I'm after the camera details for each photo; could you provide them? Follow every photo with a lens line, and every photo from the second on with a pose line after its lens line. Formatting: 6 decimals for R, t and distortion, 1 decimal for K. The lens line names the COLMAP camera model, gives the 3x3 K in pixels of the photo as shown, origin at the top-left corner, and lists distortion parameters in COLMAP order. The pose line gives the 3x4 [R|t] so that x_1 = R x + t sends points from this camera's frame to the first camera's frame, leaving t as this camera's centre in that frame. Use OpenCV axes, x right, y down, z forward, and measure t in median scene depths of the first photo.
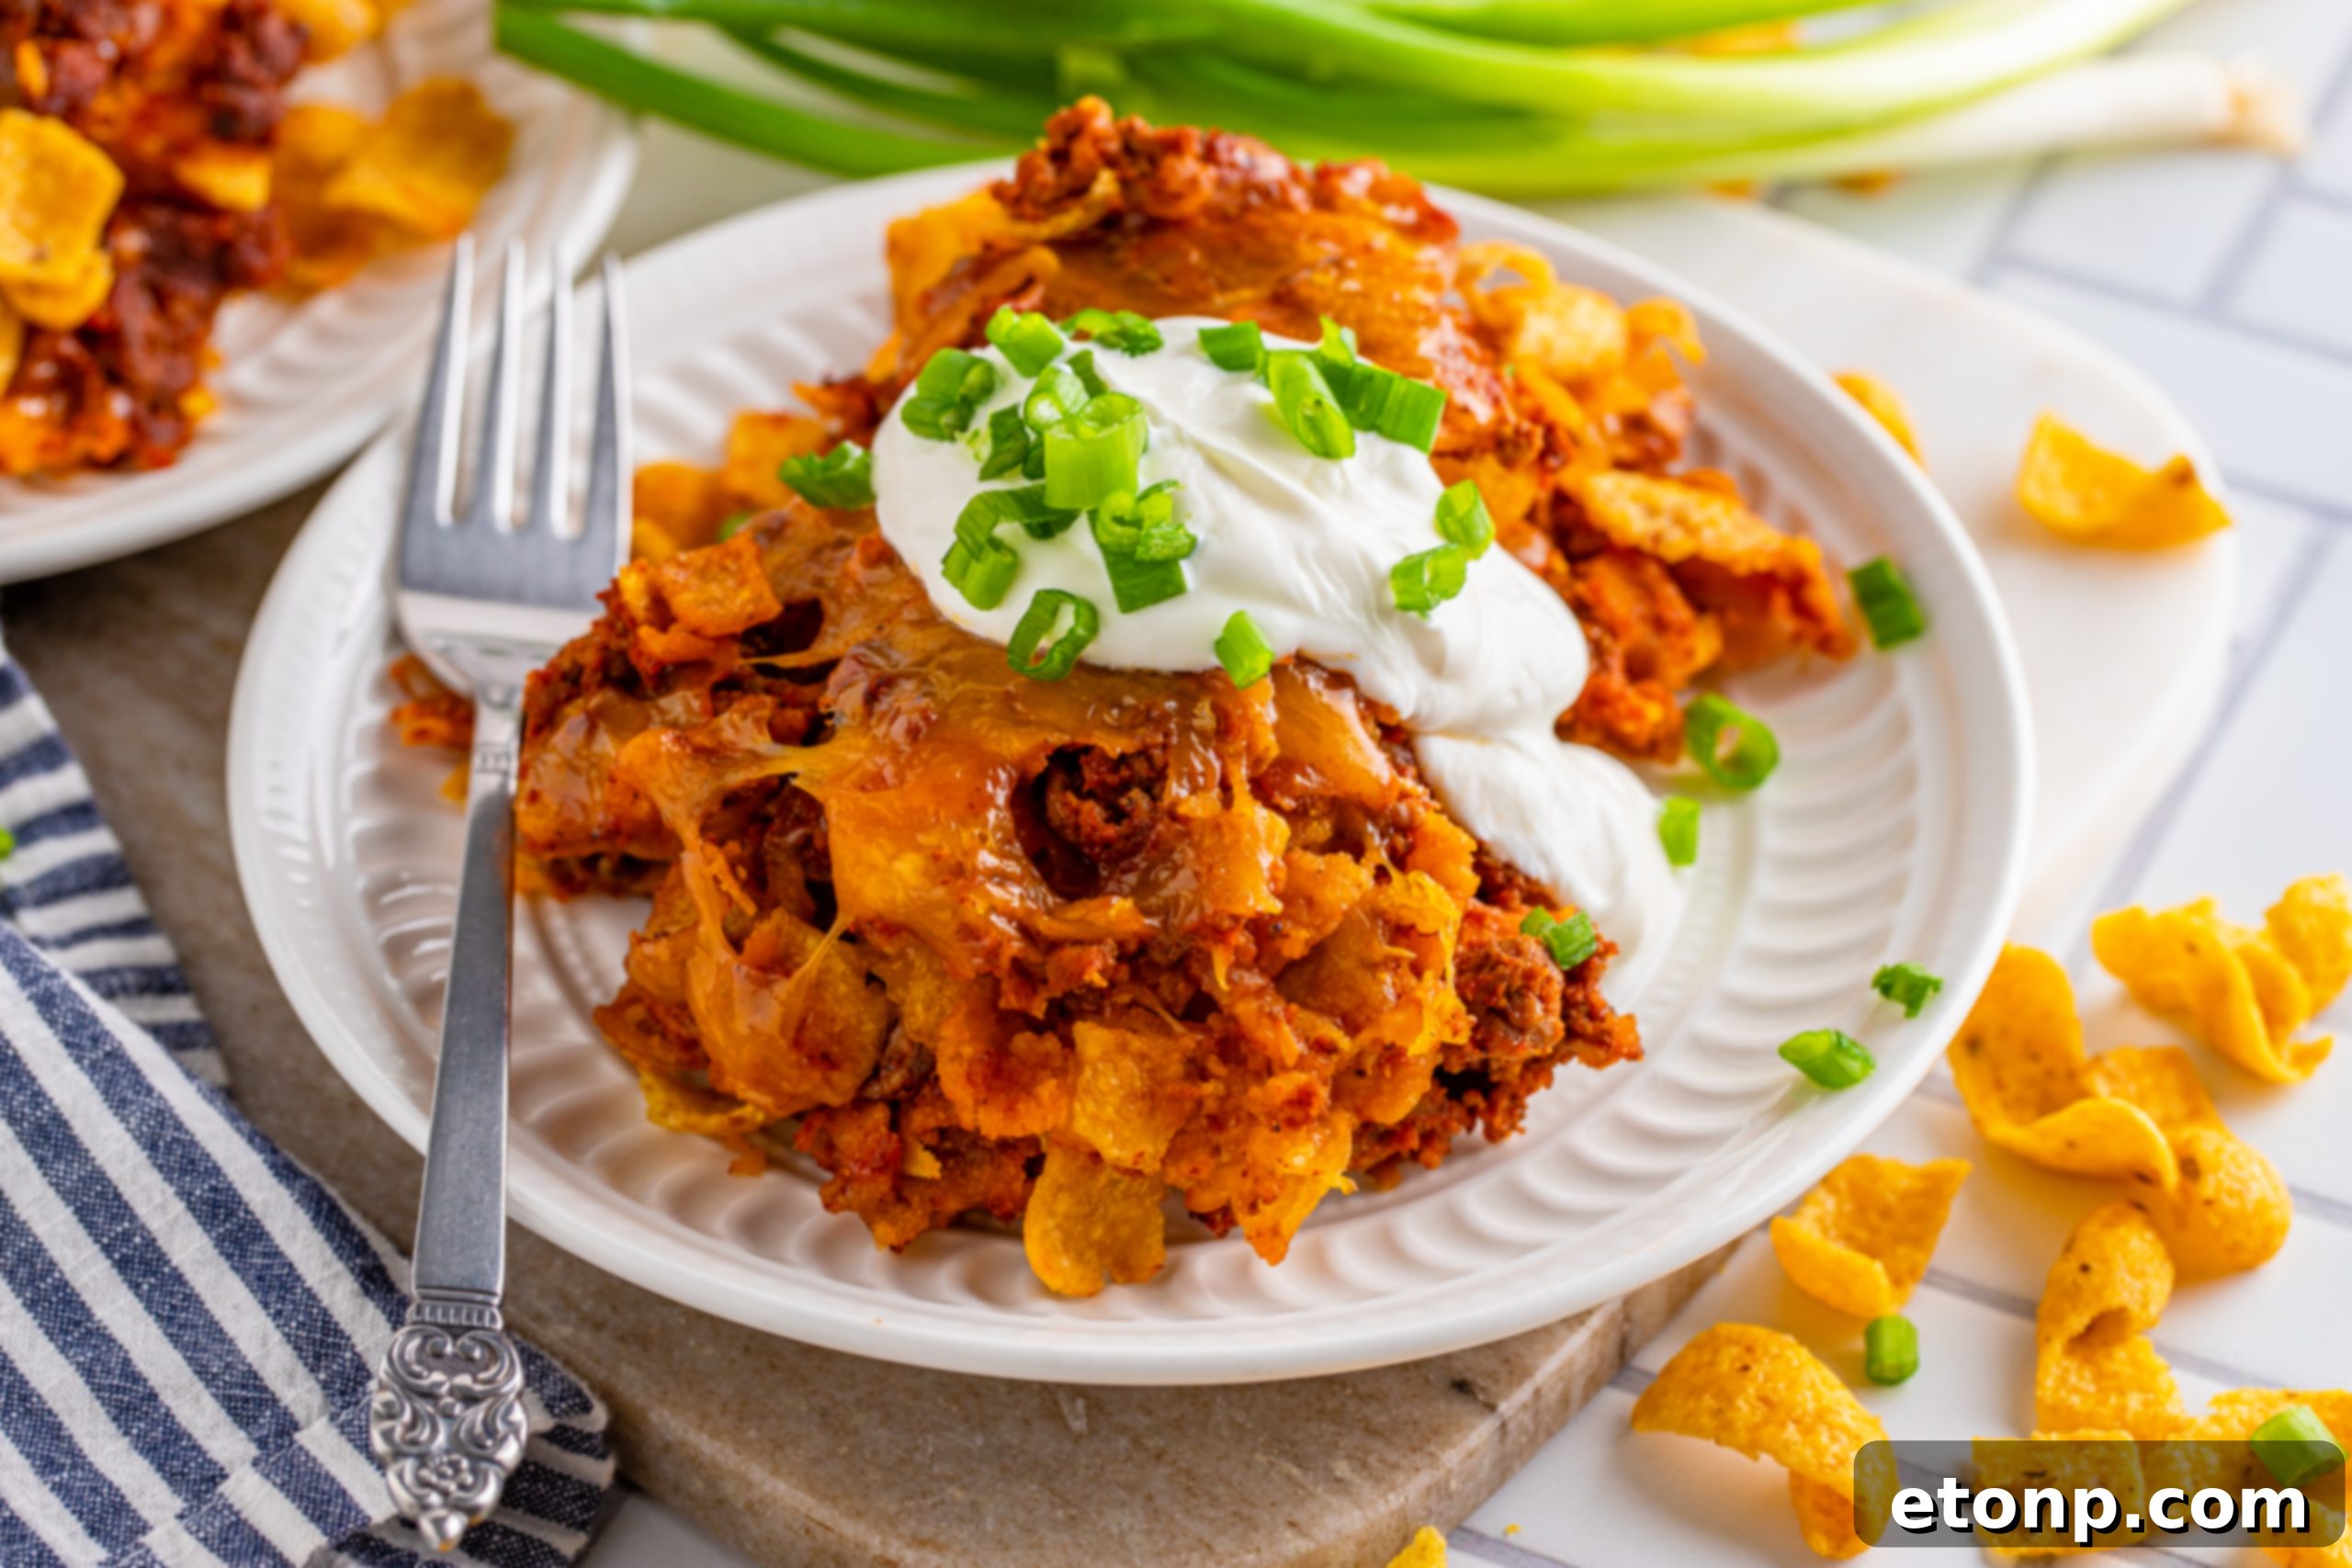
lens RADIAL K [[7703.6, 0, 1134.9], [0, 7703.6, 741.6], [0, 0, 1]] dist [0.030705, -1.050317]
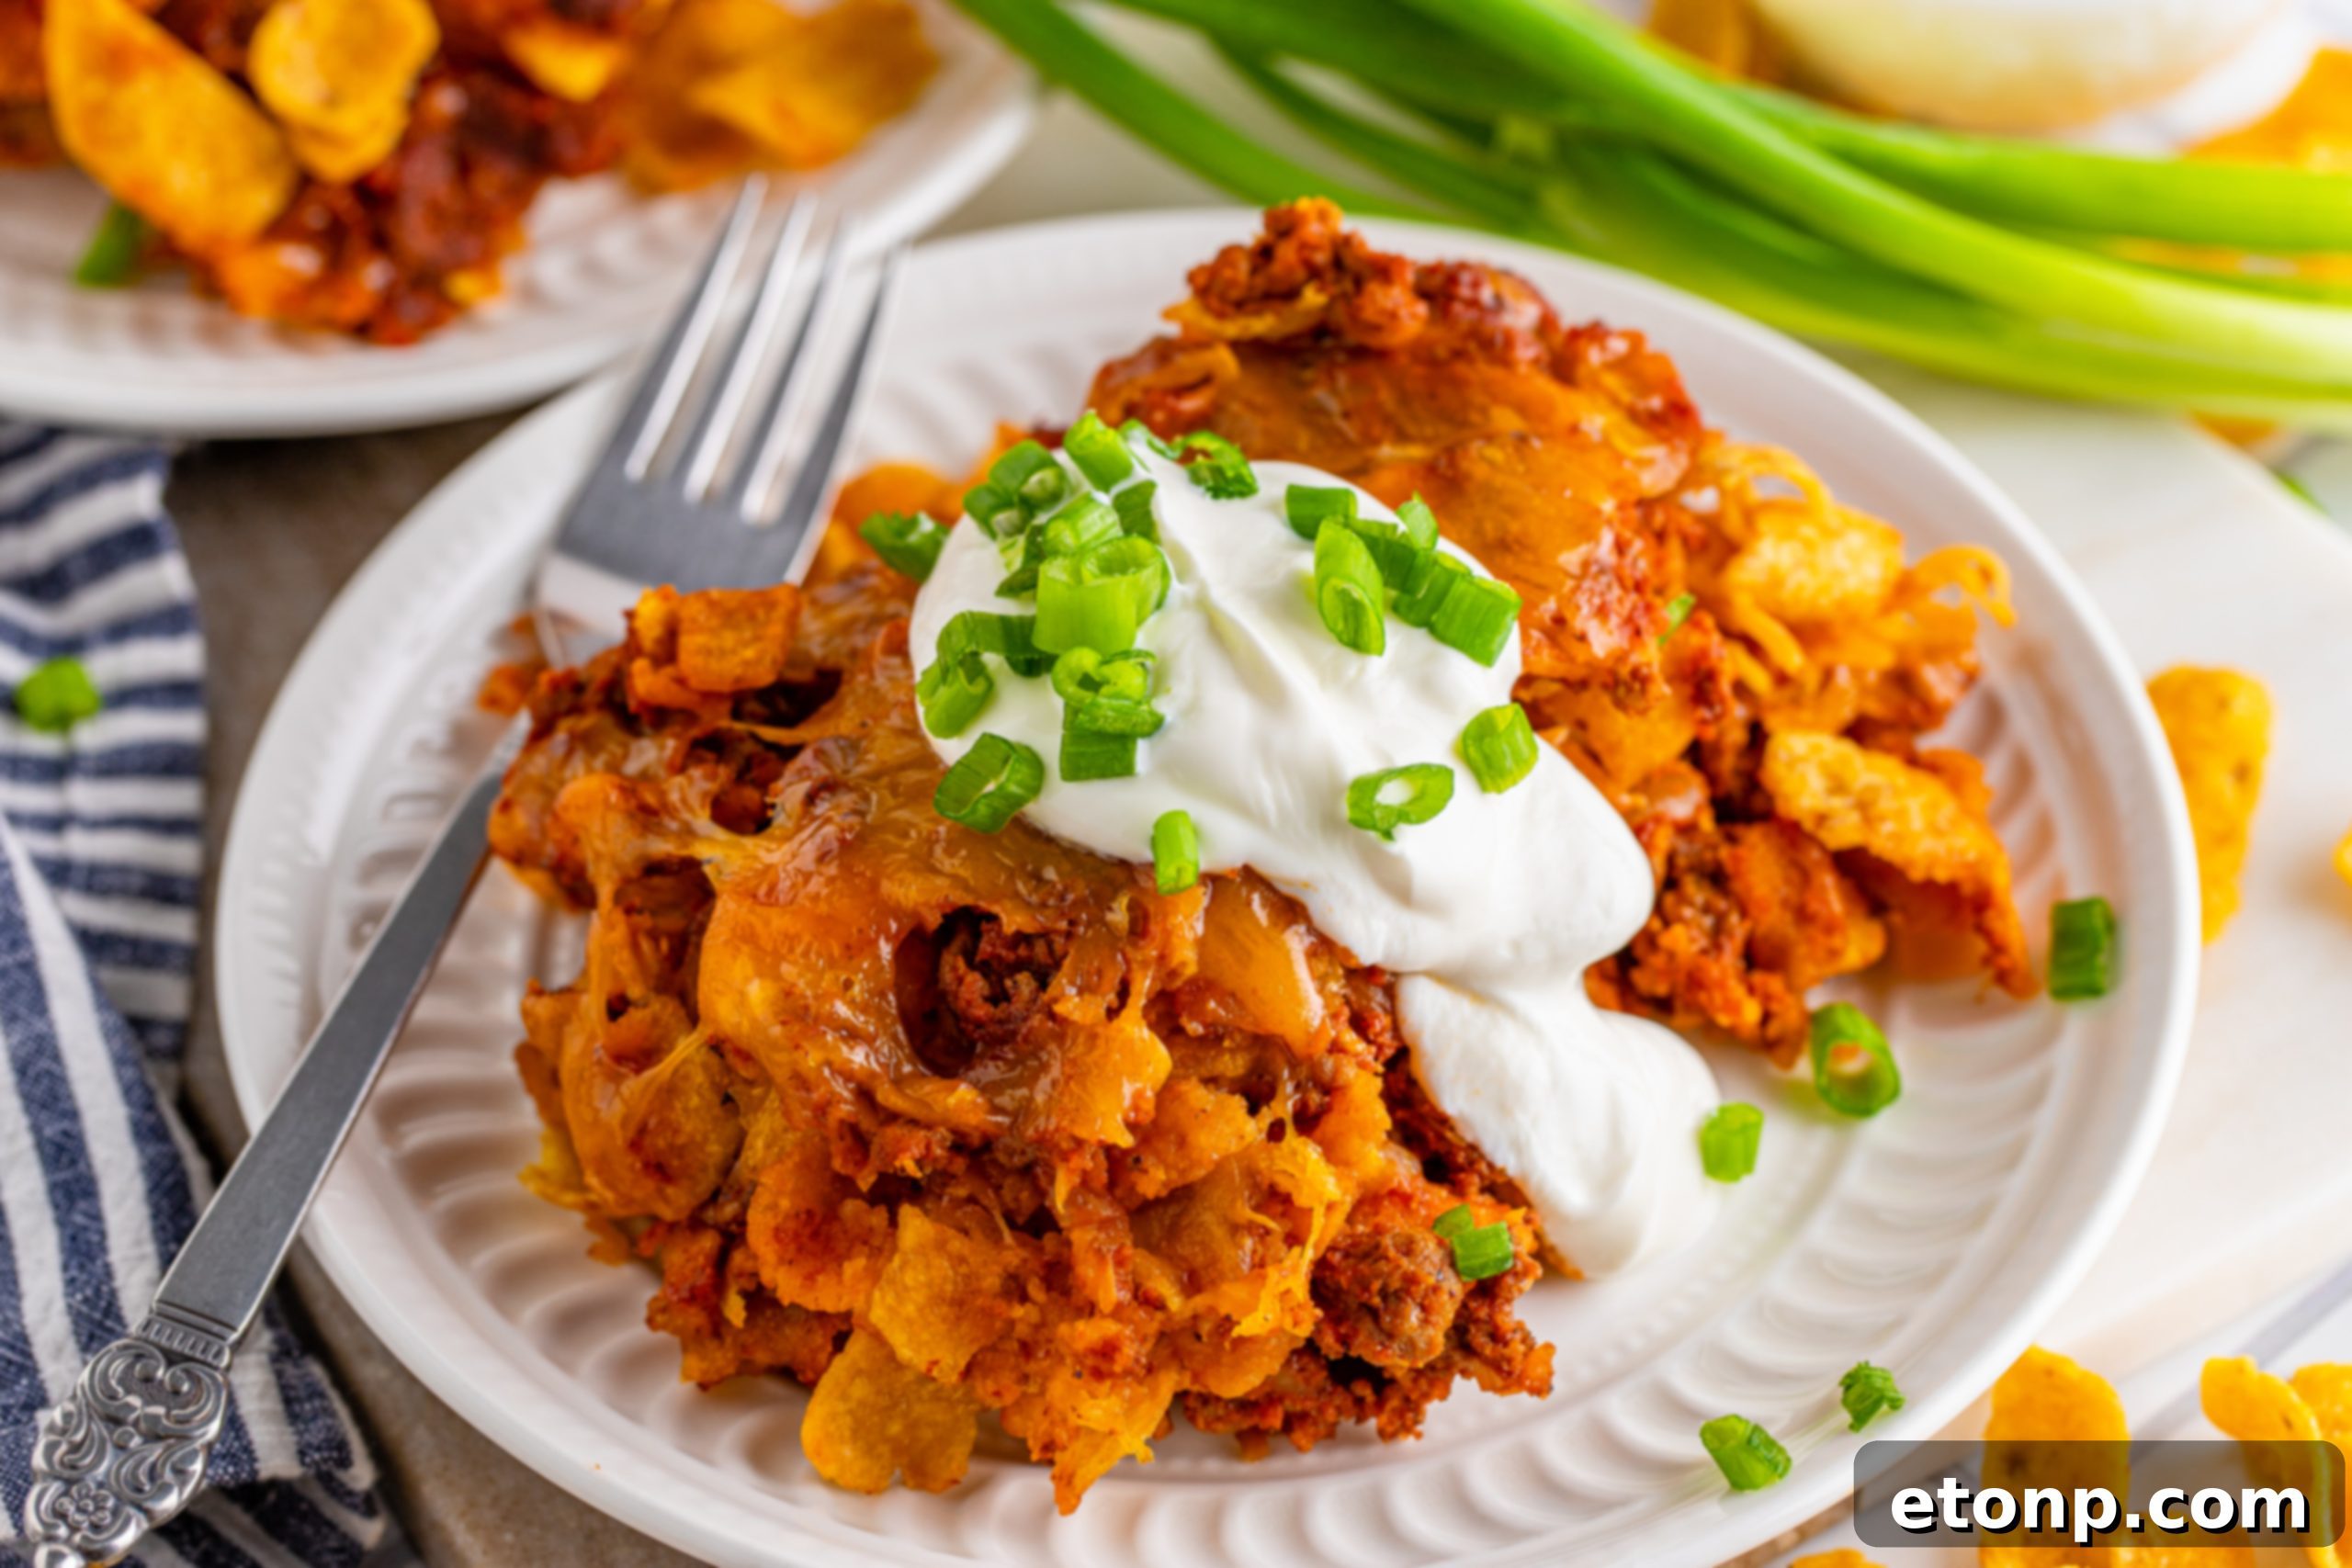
lens RADIAL K [[7703.6, 0, 1134.9], [0, 7703.6, 741.6], [0, 0, 1]] dist [0.030705, -1.050317]
pose [[0.933497, 0.242255, -0.264379, 0.244185], [-0.227710, 0.970027, 0.084829, -0.099662], [0.277005, -0.018985, 0.960681, 0.130341]]
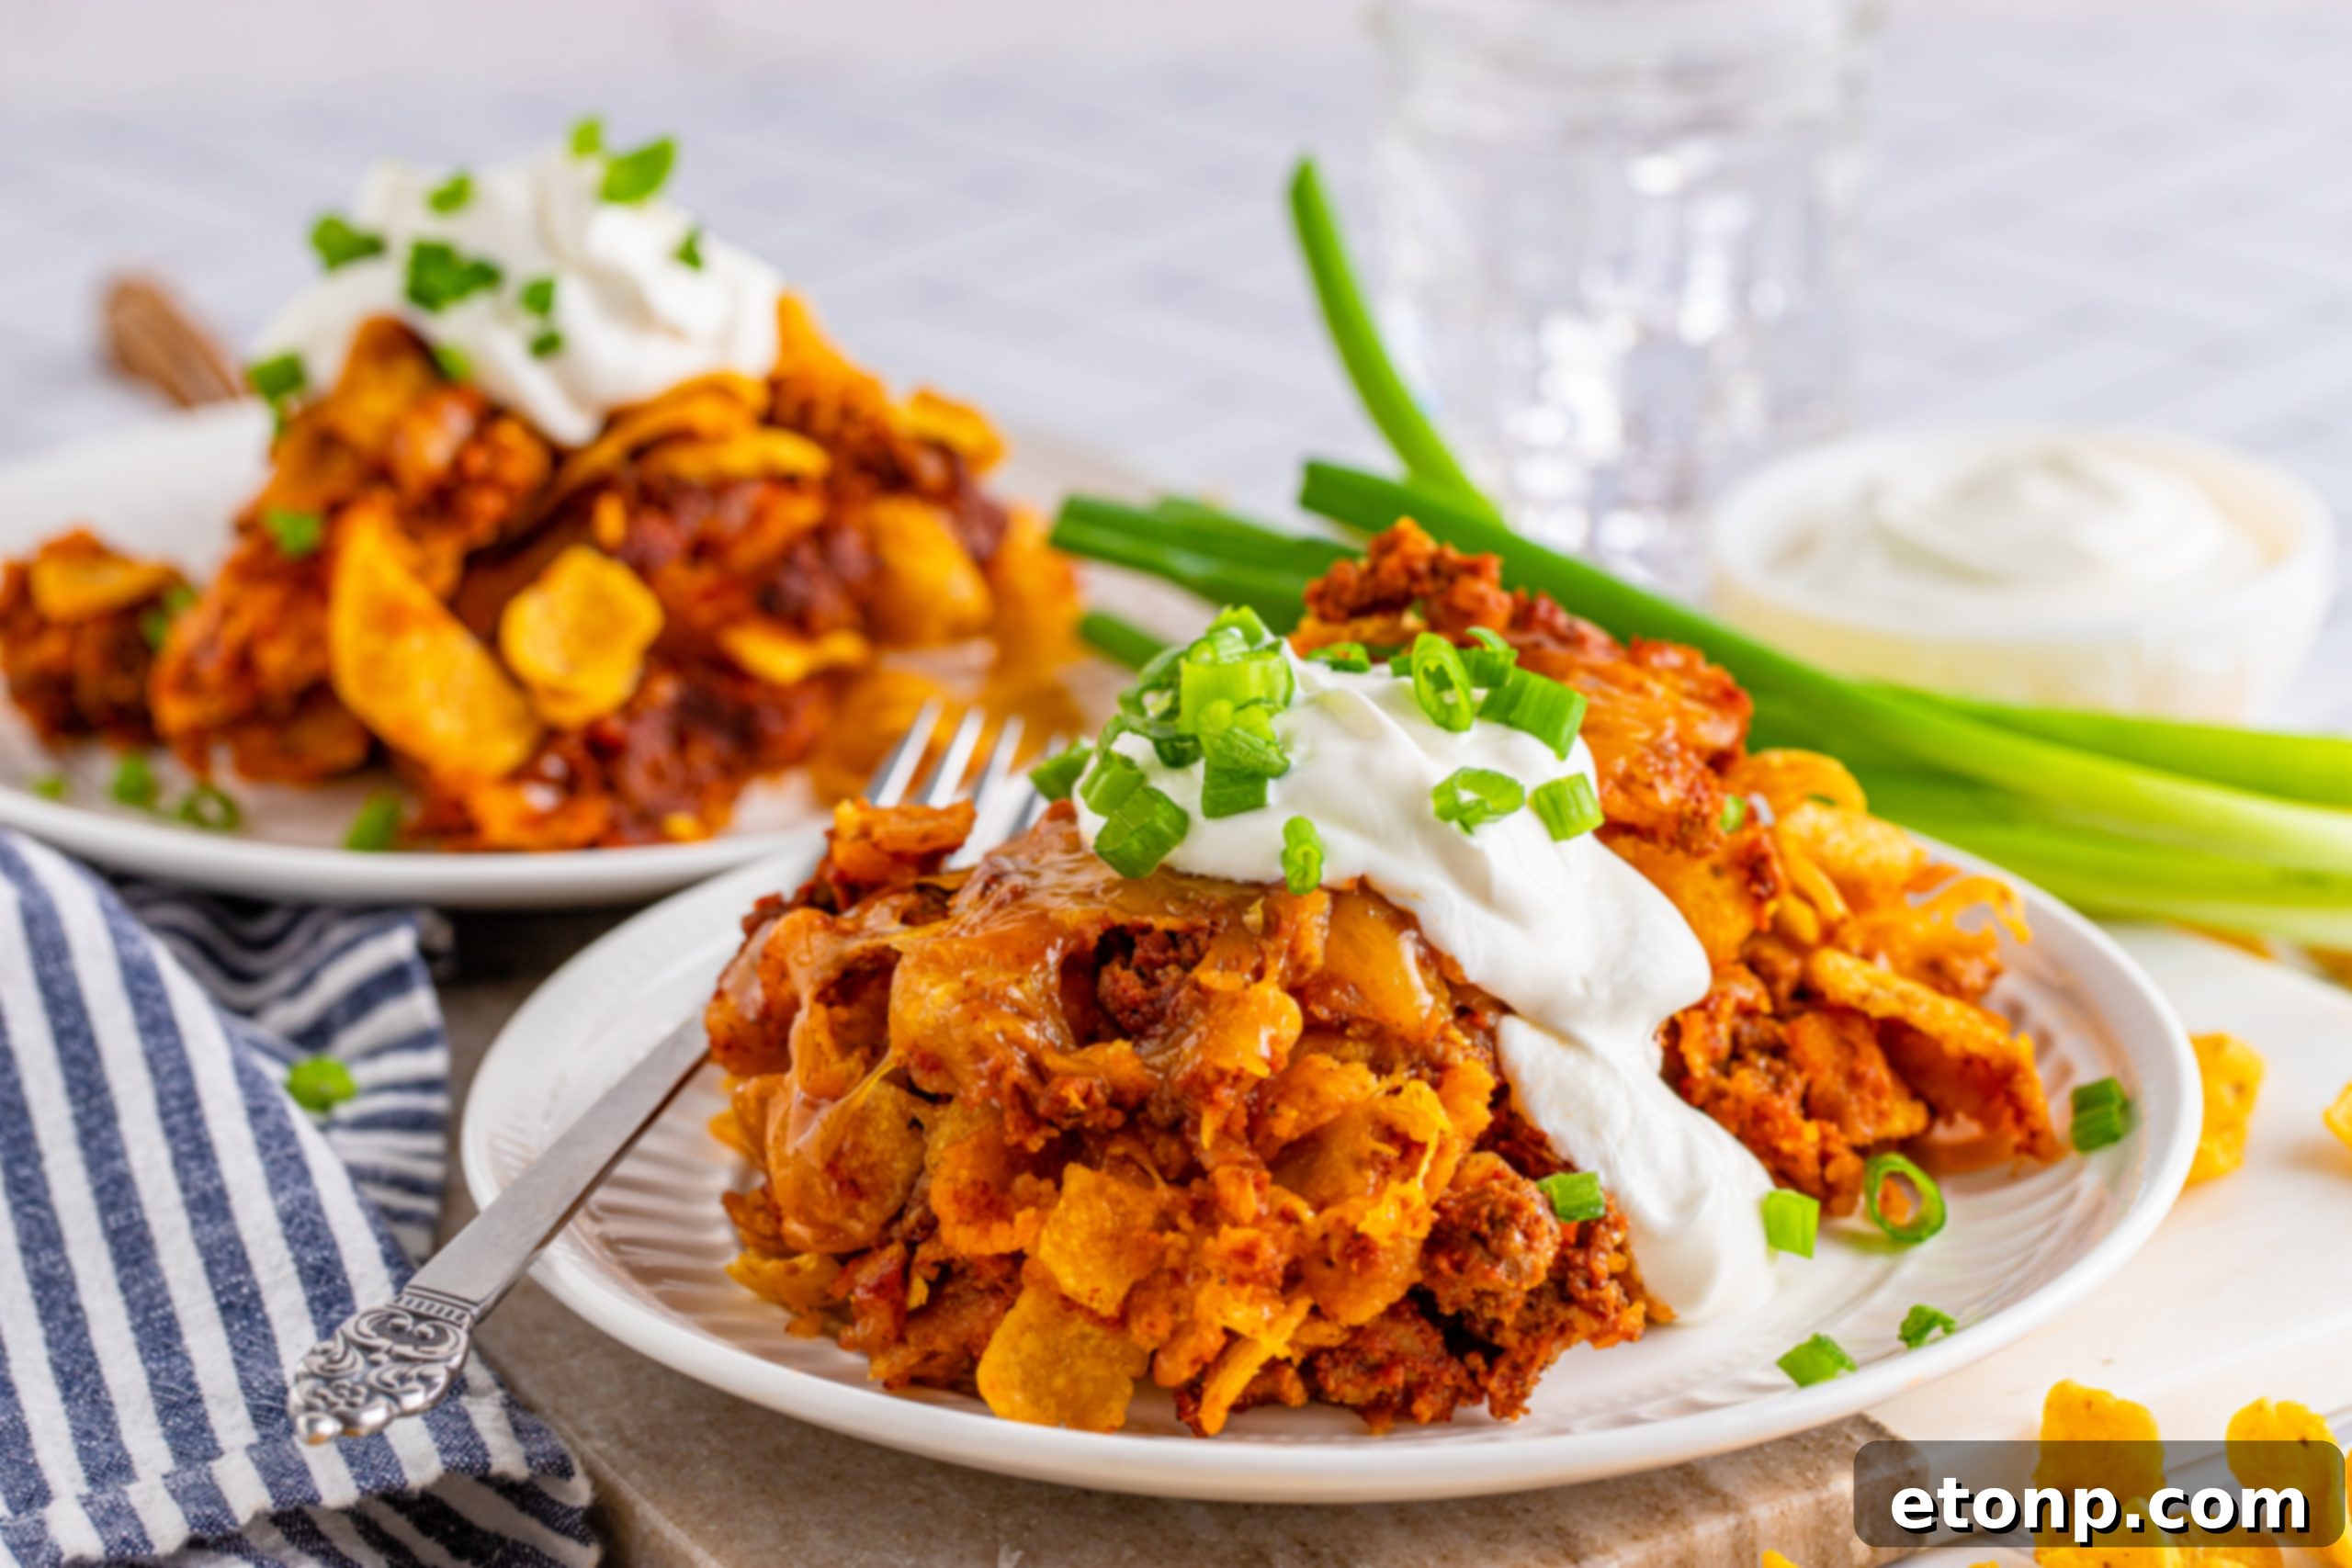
lens RADIAL K [[7703.6, 0, 1134.9], [0, 7703.6, 741.6], [0, 0, 1]] dist [0.030705, -1.050317]
pose [[0.930840, 0.104765, -0.350087, 0.356462], [-0.222780, 0.922094, -0.316404, 0.308804], [0.289665, 0.372514, 0.881662, 0.062951]]
